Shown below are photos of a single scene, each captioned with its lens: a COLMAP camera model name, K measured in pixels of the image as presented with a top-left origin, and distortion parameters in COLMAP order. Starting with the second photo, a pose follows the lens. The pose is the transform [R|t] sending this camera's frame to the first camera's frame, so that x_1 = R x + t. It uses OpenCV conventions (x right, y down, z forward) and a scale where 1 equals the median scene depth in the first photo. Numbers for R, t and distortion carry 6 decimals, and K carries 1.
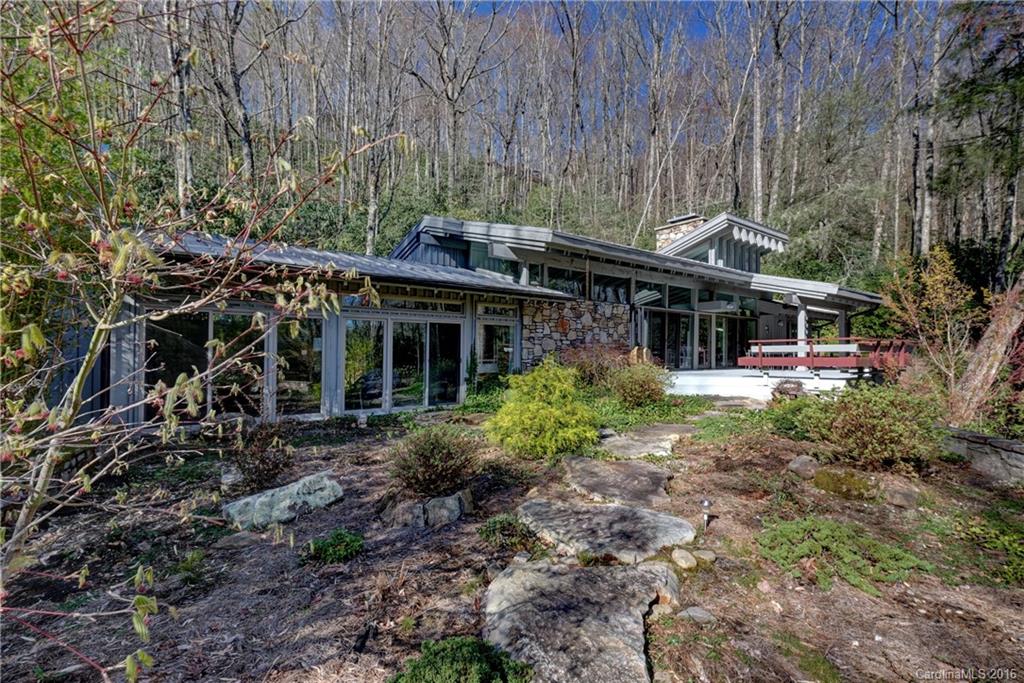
lens RADIAL K [[464.6, 0, 510.6], [0, 464.6, 353.8], [0, 0, 1]] dist [0.032360, 0.000209]
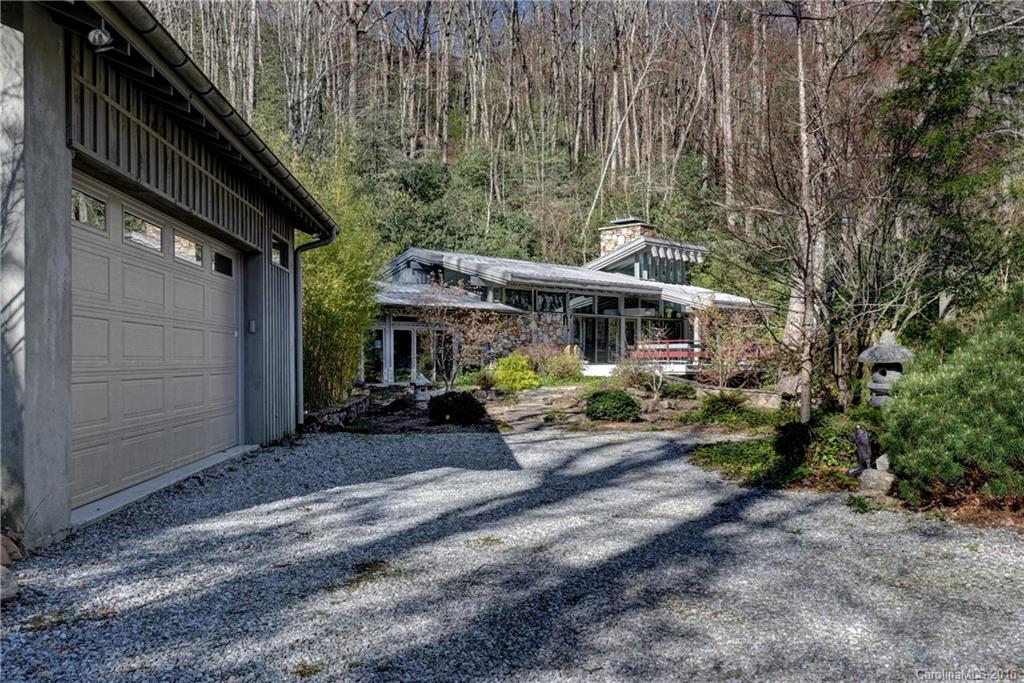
lens RADIAL K [[889.2, 0, 512.0], [0, 889.2, 341.5], [0, 0, 1]] dist [-0.001018, -0.000339]
pose [[0.990587, -0.004061, 0.136827, -0.202338], [0.007097, 0.999739, -0.021709, 0.023706], [-0.136703, 0.022475, 0.990357, -1.248327]]
